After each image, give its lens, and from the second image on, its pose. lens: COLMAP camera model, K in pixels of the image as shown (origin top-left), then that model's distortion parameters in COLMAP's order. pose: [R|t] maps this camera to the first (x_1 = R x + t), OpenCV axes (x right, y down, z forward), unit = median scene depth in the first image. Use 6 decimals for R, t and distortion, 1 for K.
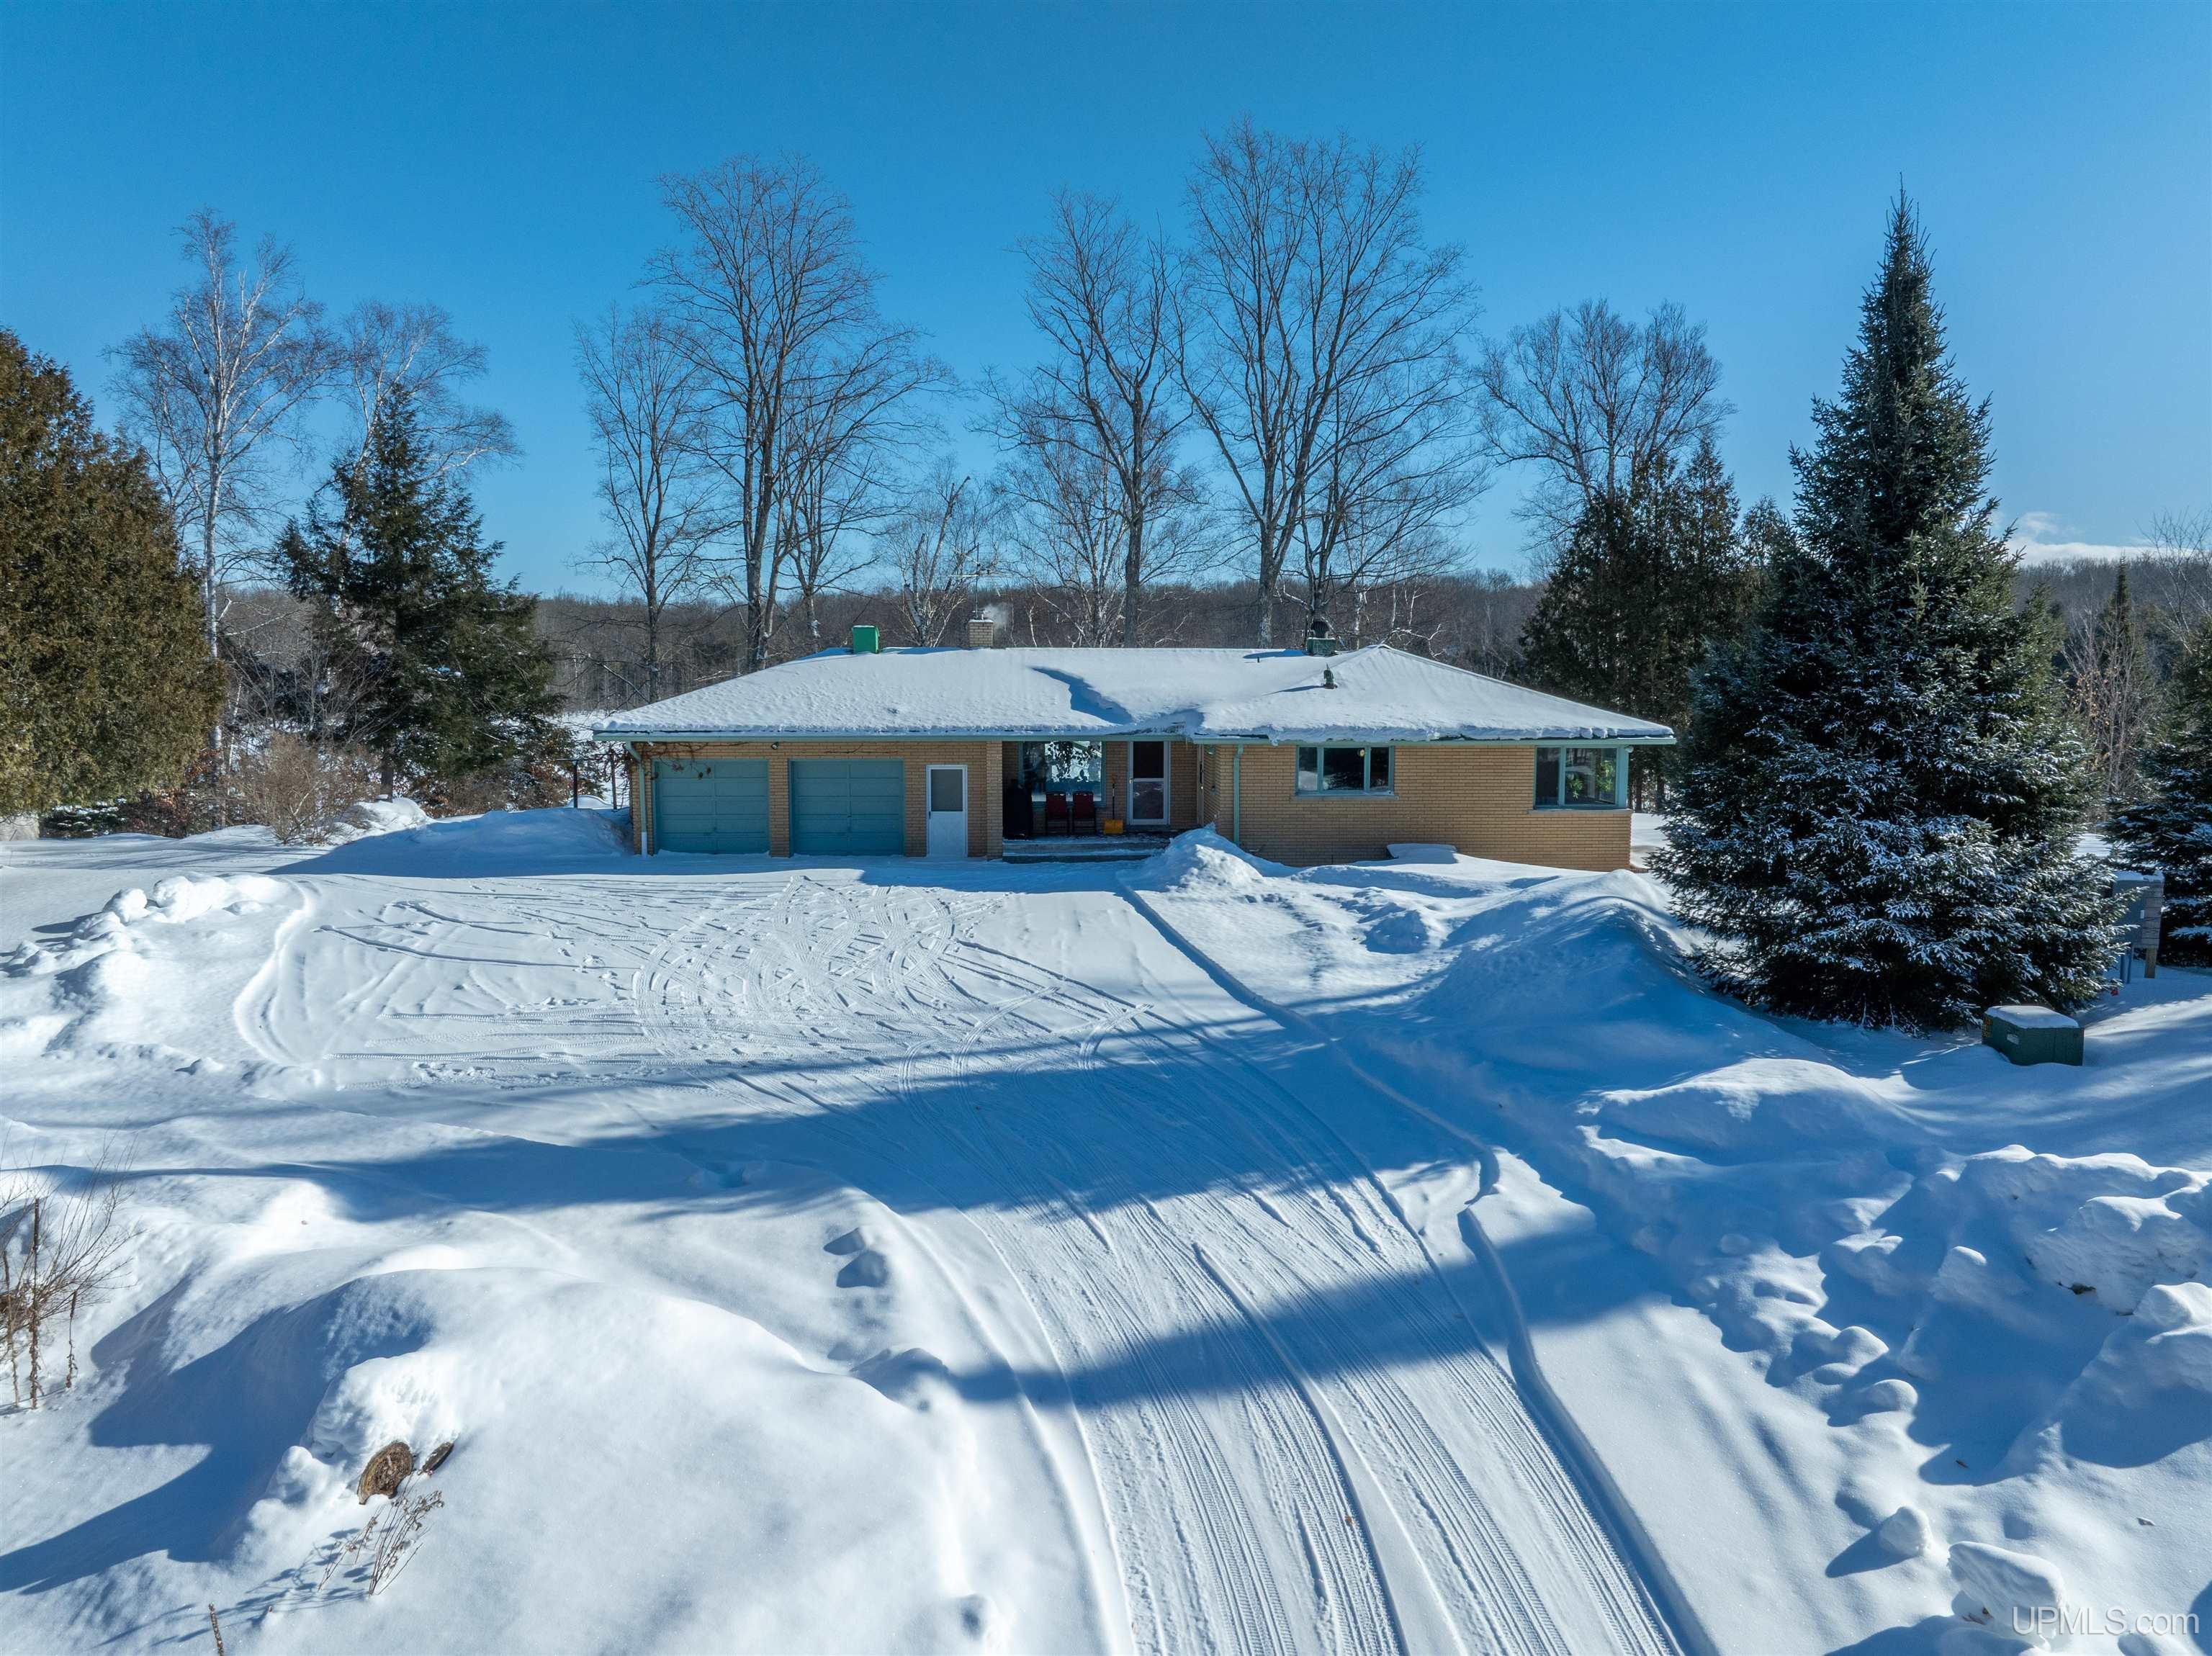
lens RADIAL K [[1553.6, 0, 1118.1], [0, 1553.6, 822.3], [0, 0, 1]] dist [-0.034027, -0.004196]
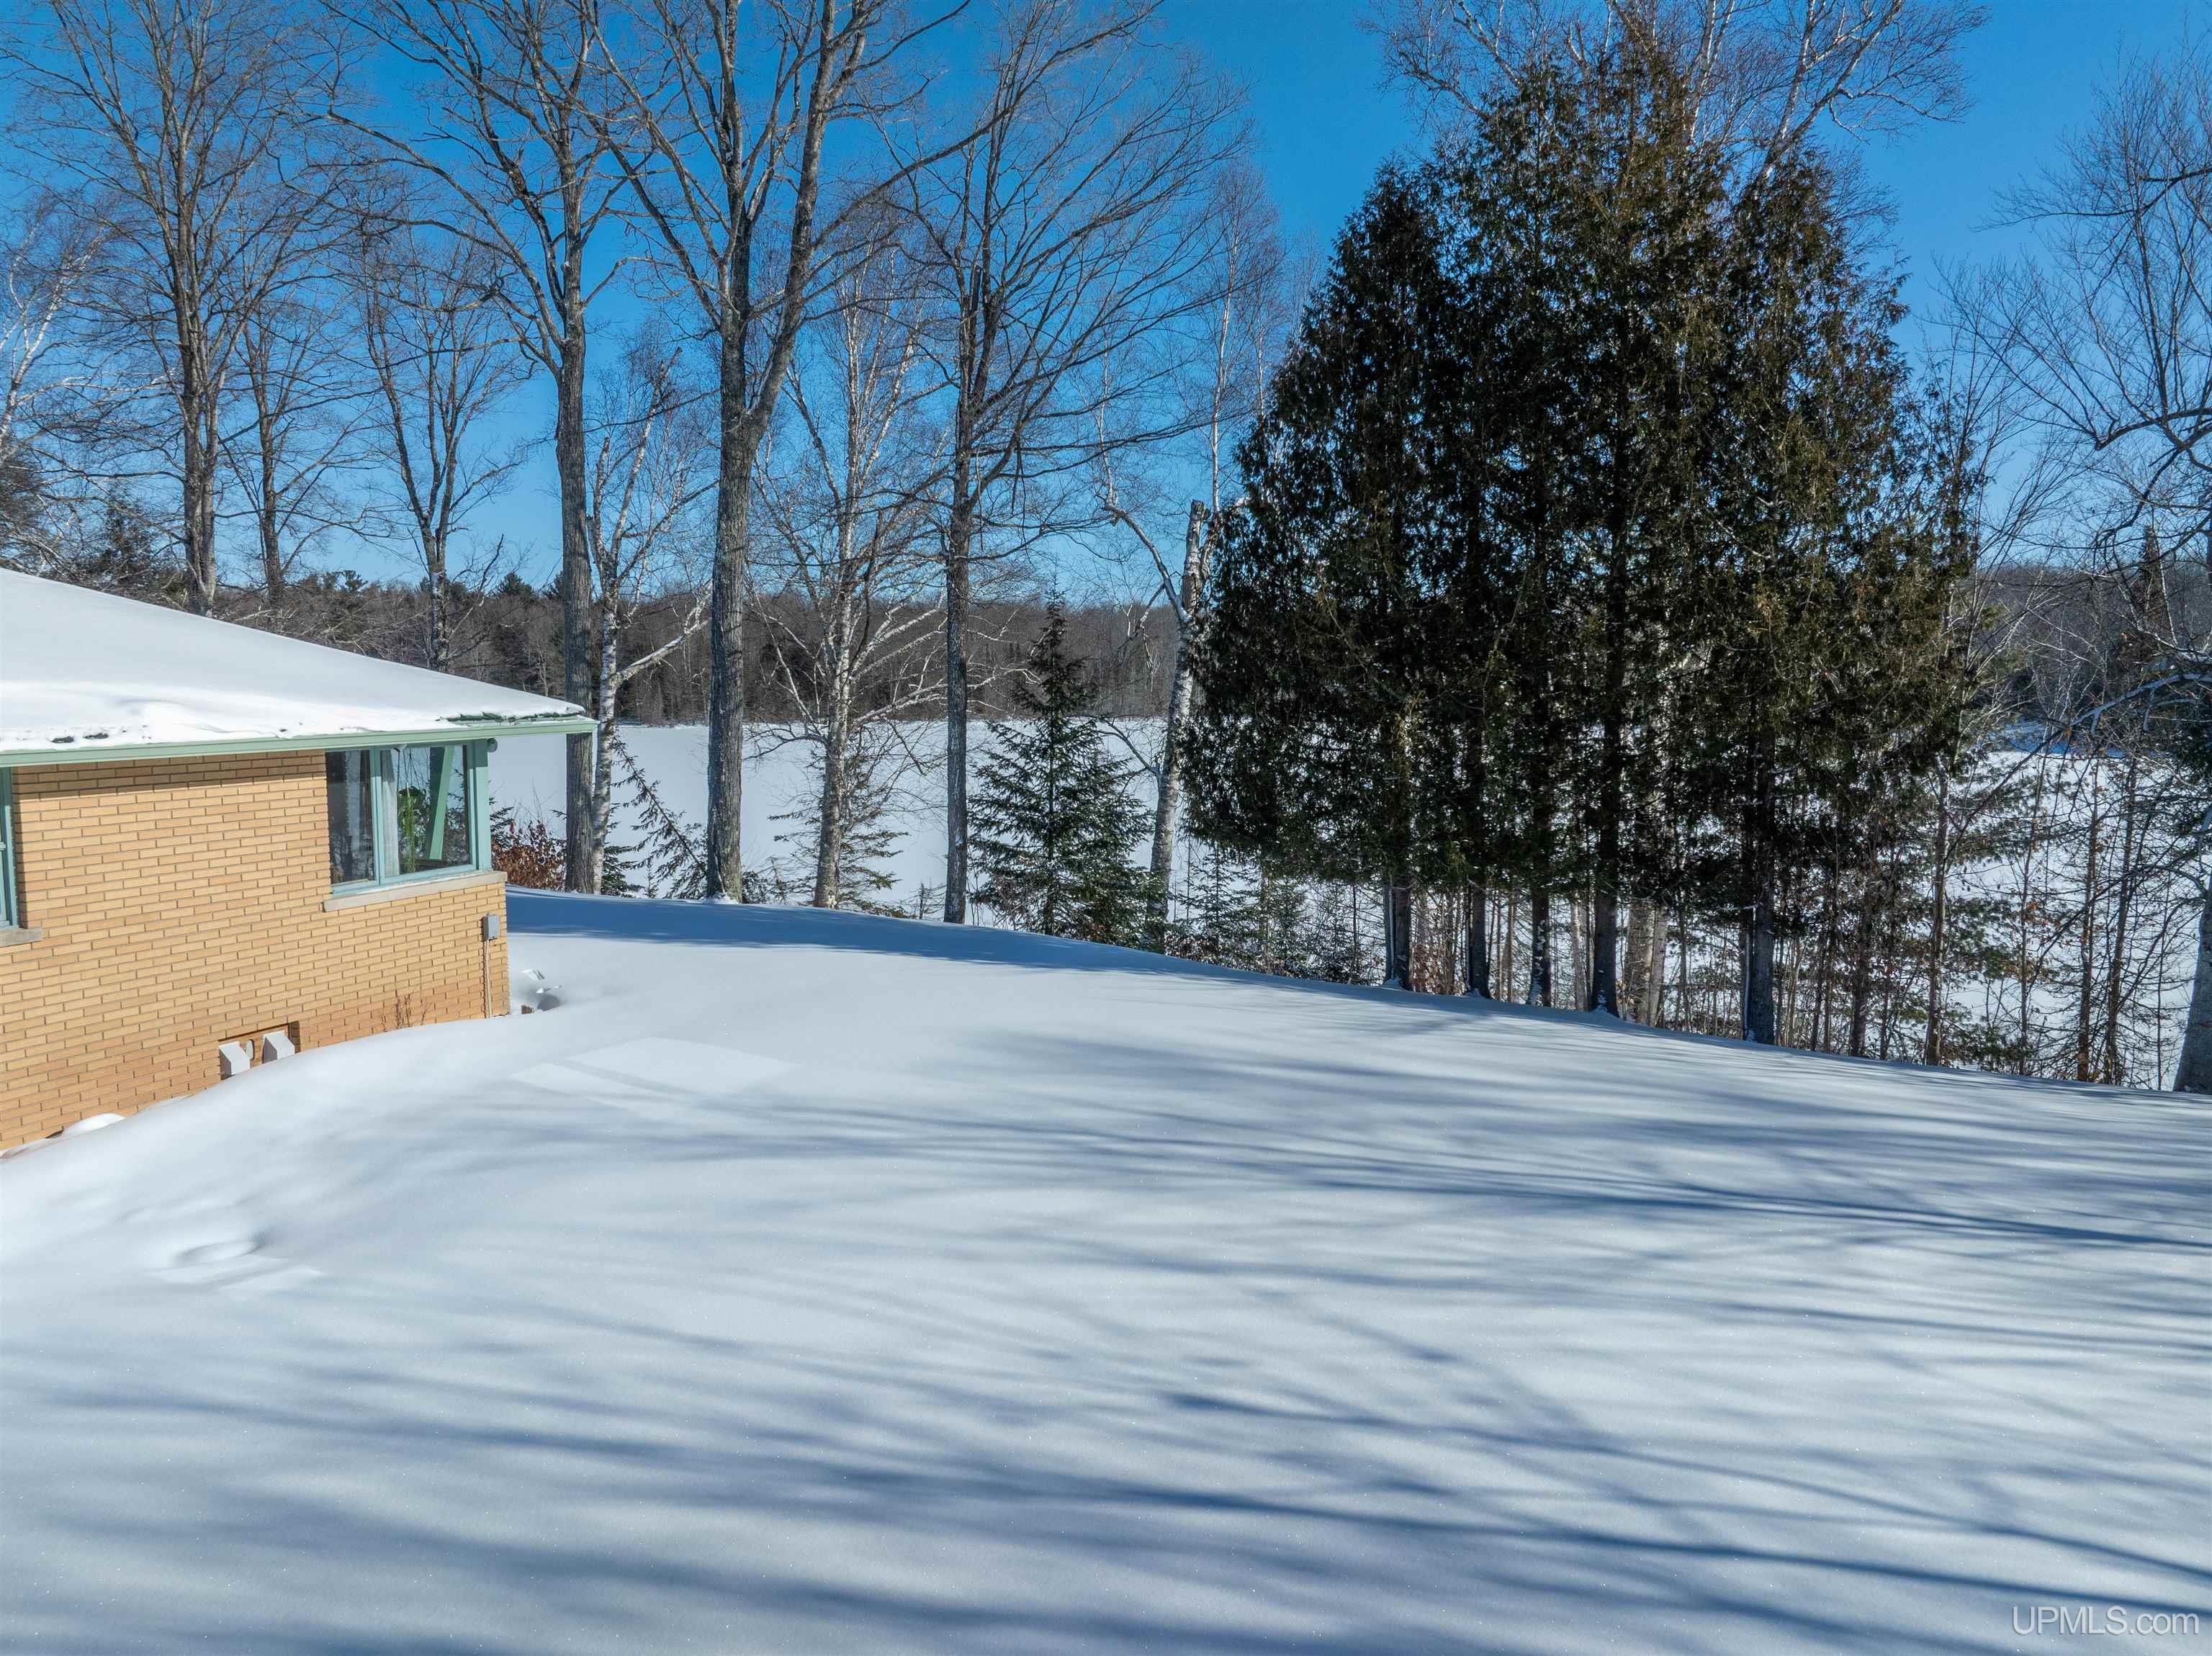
lens RADIAL K [[1580.9, 0, 1098.8], [0, 1580.9, 799.3], [0, 0, 1]] dist [-0.059224, 0.035983]
pose [[0.903190, 0.035398, -0.427779, 0.674733], [-0.045074, 0.998905, -0.012510, -0.063883], [0.426868, 0.030581, 0.903797, 0.936610]]
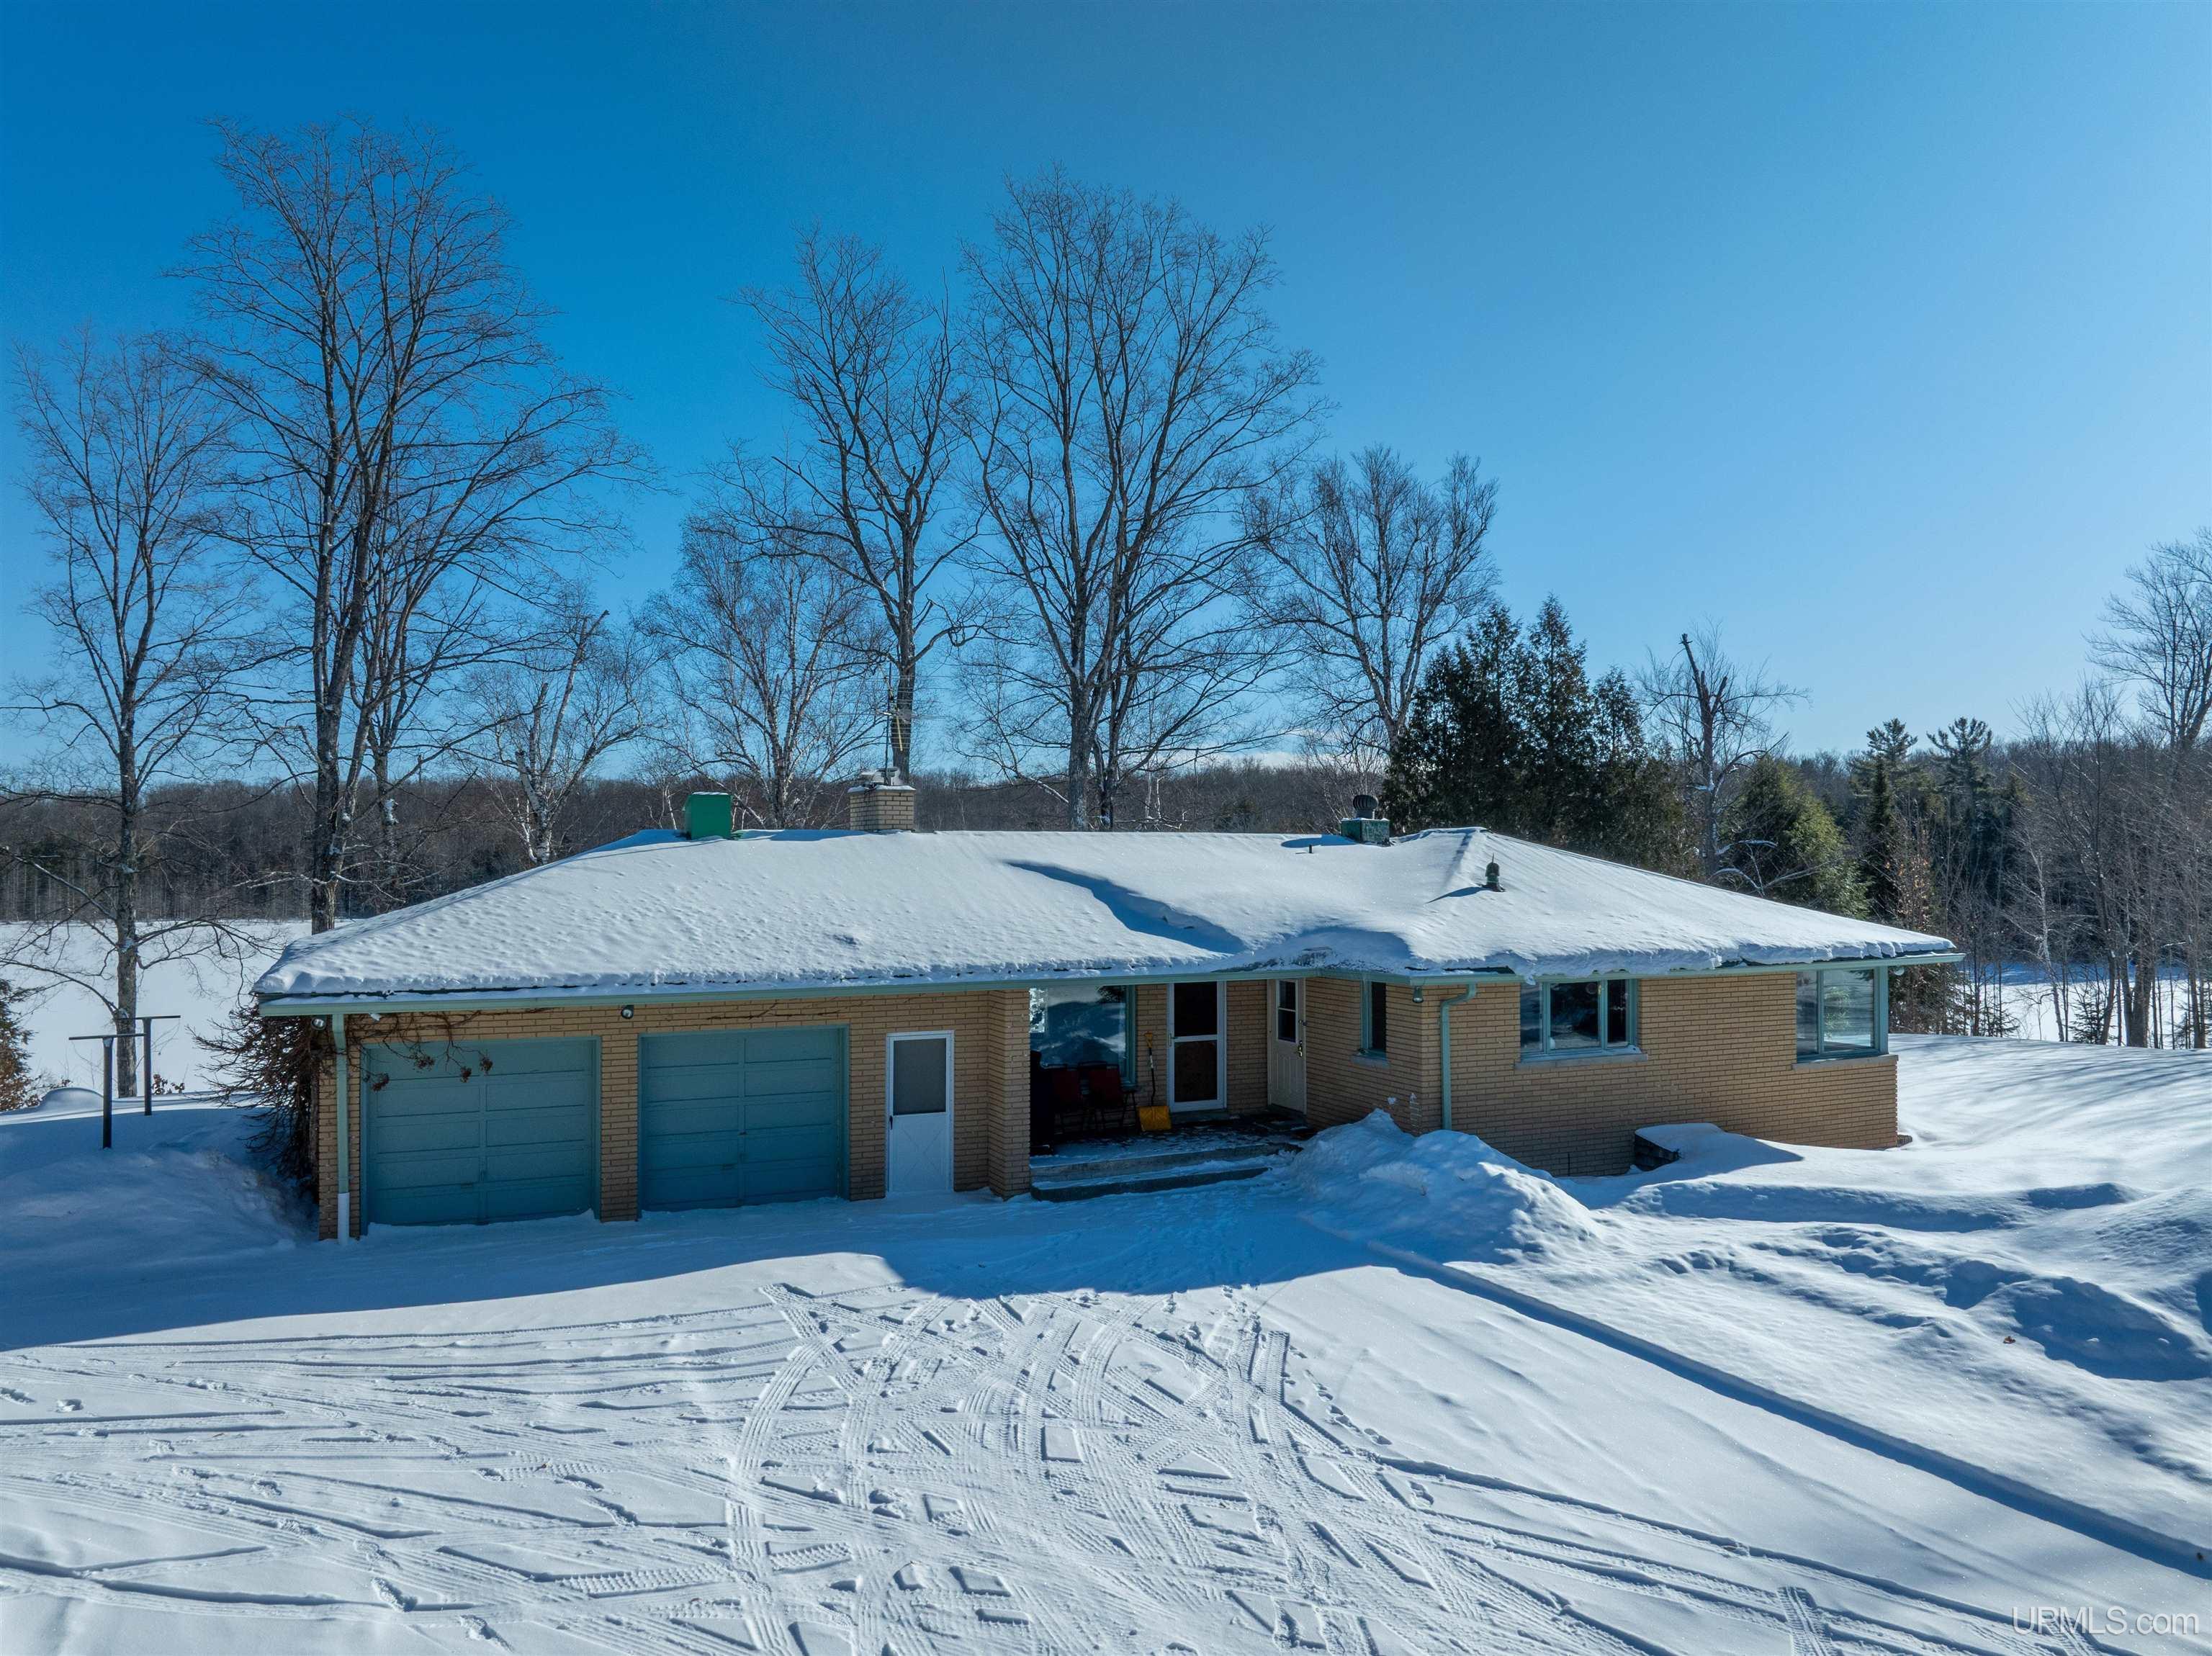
lens RADIAL K [[1553.6, 0, 1118.1], [0, 1553.6, 822.3], [0, 0, 1]] dist [-0.034027, -0.004196]
pose [[0.932780, 0.005707, 0.360402, -0.257918], [0.040623, 0.991840, -0.120845, -0.042940], [-0.358151, 0.127363, 0.924936, 0.451558]]
